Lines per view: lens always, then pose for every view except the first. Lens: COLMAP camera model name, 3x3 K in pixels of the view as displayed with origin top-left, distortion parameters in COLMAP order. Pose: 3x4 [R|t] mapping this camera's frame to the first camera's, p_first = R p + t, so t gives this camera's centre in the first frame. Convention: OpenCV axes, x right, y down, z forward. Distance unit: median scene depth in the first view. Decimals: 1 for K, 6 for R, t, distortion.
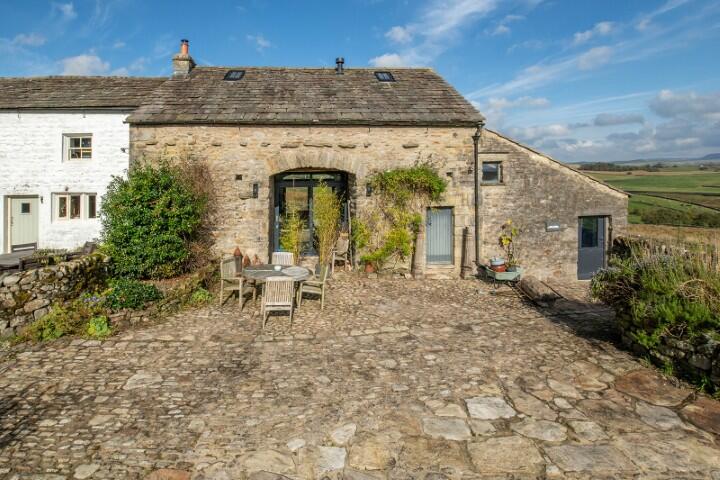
lens RADIAL K [[395.4, 0, 337.0], [0, 395.4, 169.0], [0, 0, 1]] dist [-0.000351, -0.010308]
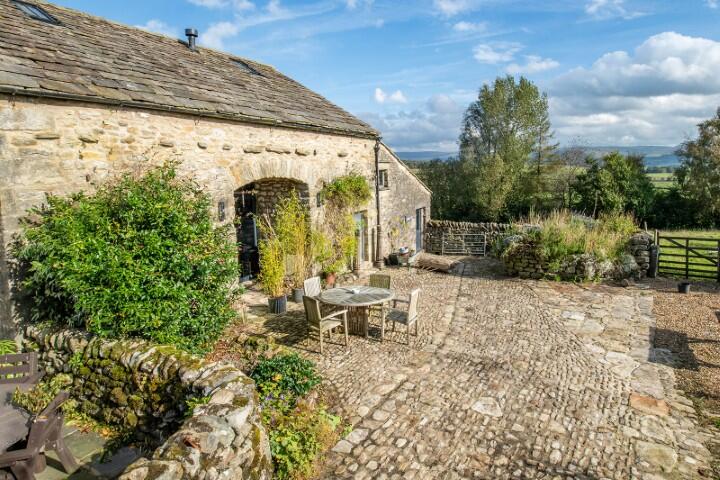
lens RADIAL K [[402.9, 0, 401.4], [0, 402.9, 225.5], [0, 0, 1]] dist [-0.026381, -0.001826]
pose [[0.507891, -0.116792, 0.853467, -0.666379], [-0.011611, 0.989748, 0.142351, -0.028064], [-0.861343, -0.082209, 0.501328, 0.336933]]
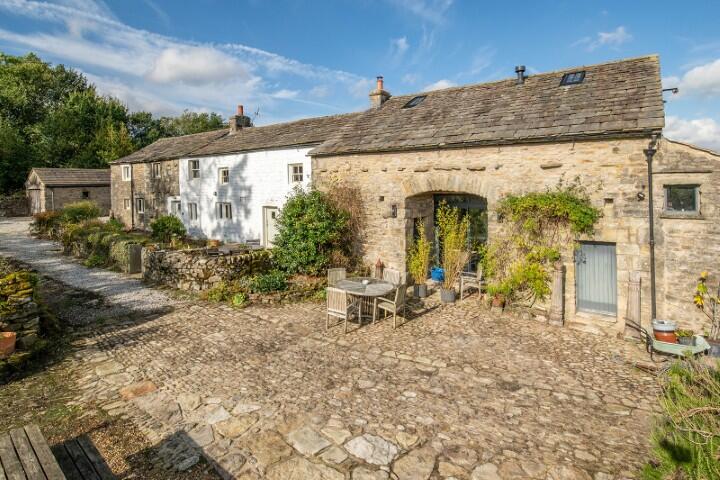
lens RADIAL K [[395.4, 0, 357.0], [0, 395.4, 183.1], [0, 0, 1]] dist [-0.000351, -0.010308]
pose [[0.755599, 0.001509, -0.655033, 0.438394], [0.009492, 0.999867, 0.013253, -0.038761], [0.654966, -0.016231, 0.755484, 0.095086]]
